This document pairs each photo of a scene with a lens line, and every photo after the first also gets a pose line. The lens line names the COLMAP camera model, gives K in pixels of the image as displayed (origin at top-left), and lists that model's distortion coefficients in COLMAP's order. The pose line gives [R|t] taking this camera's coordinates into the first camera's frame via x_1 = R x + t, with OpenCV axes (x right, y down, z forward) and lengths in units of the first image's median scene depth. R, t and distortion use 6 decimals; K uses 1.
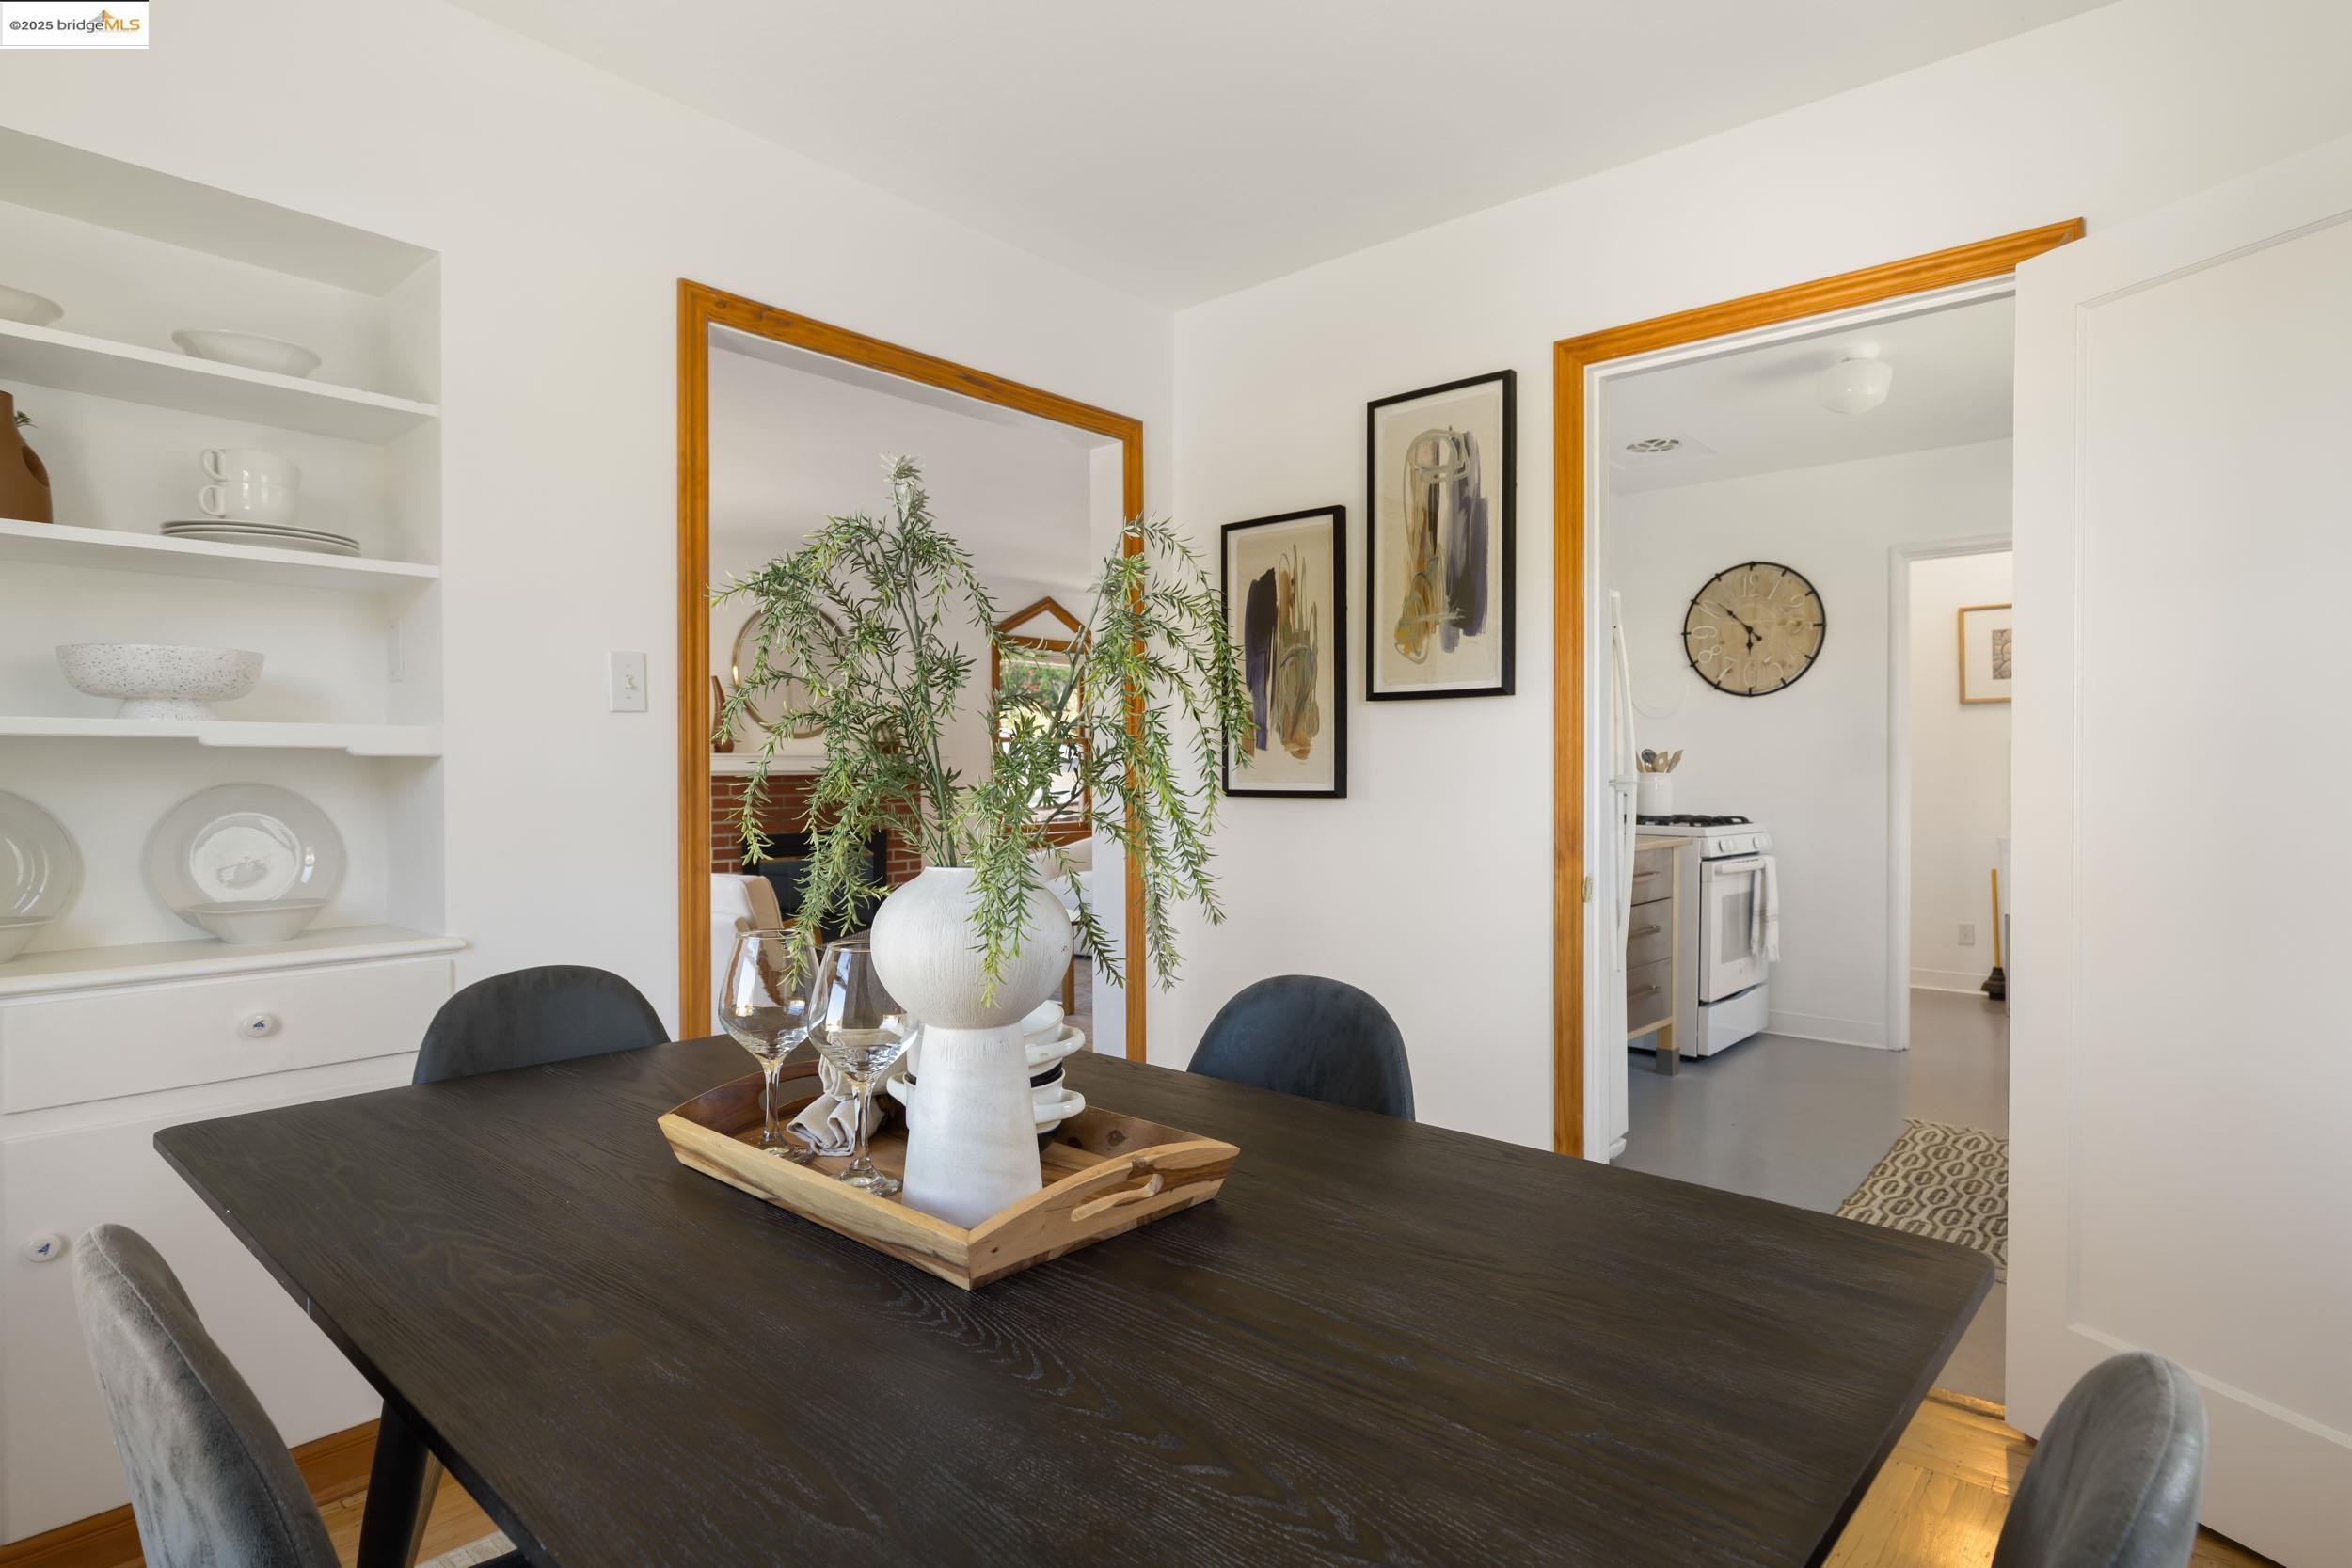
lens RADIAL K [[1307.2, 0, 1235.8], [0, 1307.2, 786.4], [0, 0, 1]] dist [0.005211, -0.002911]
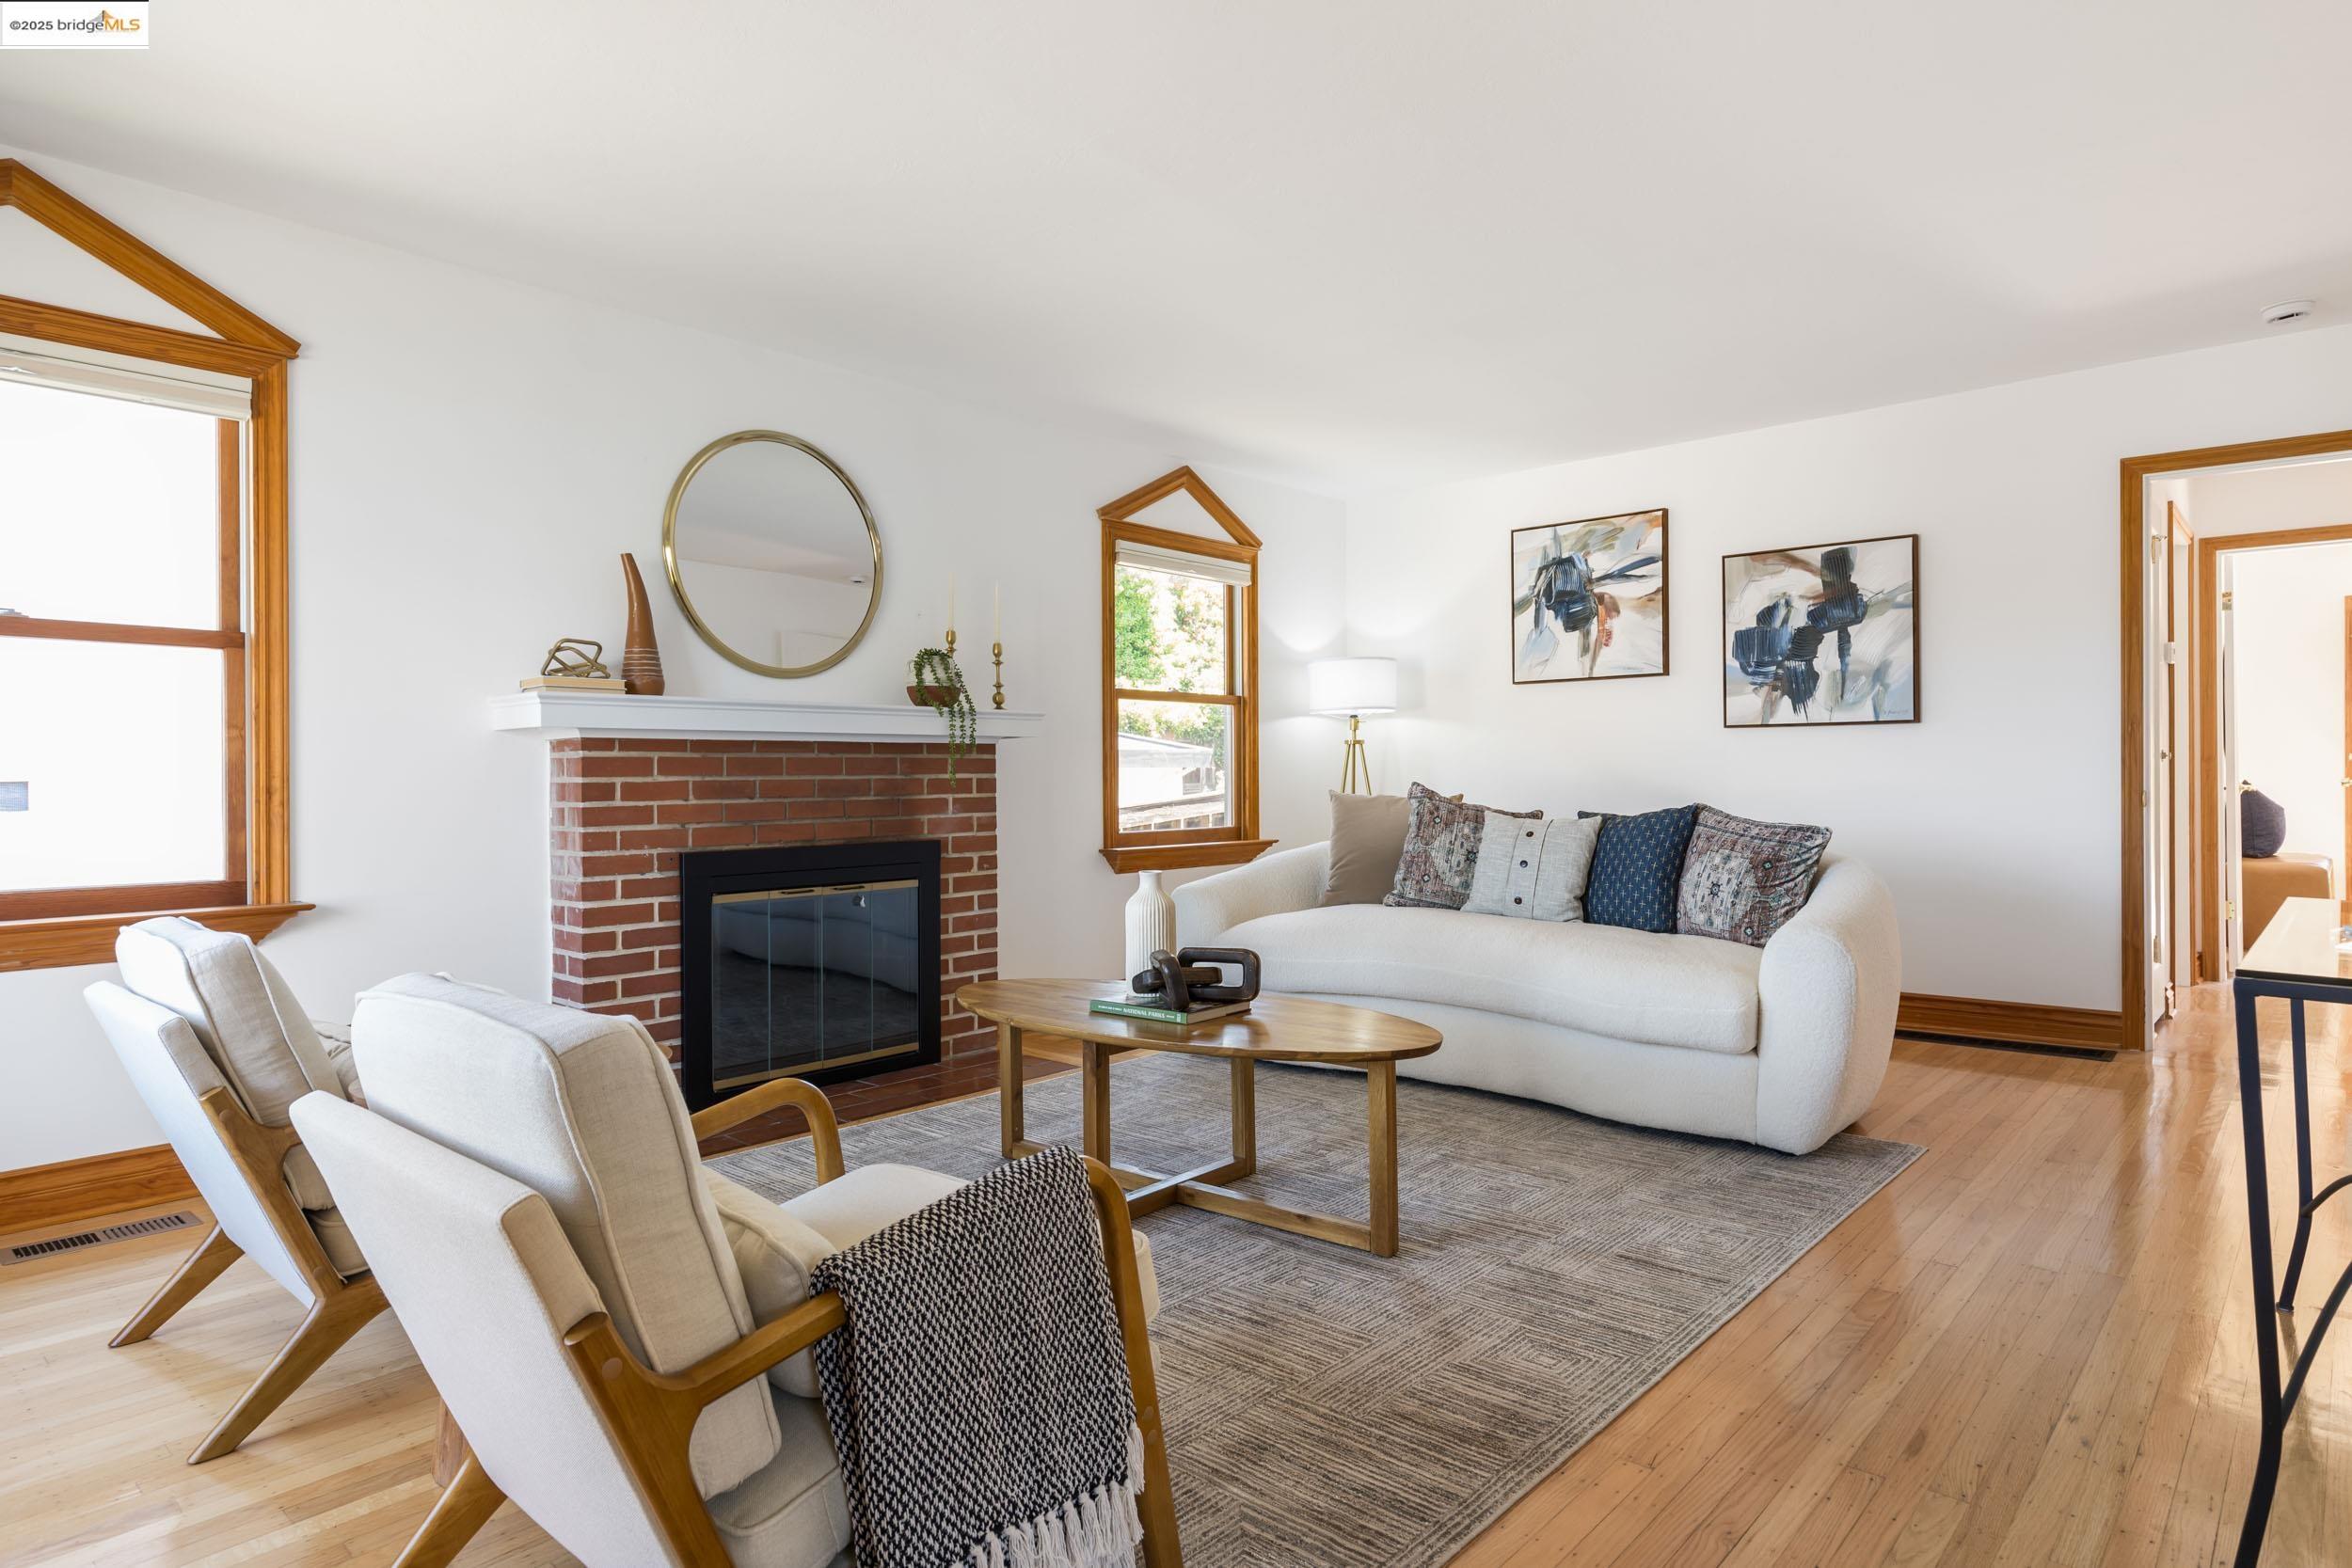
lens RADIAL K [[1307.2, 0, 1196.8], [0, 1307.2, 781.2], [0, 0, 1]] dist [0.005211, -0.002911]
pose [[0.999504, -0.002041, -0.031420, -0.291935], [0.001834, 0.999977, -0.006601, 0.025381], [0.031433, 0.006540, 0.999484, 0.920325]]
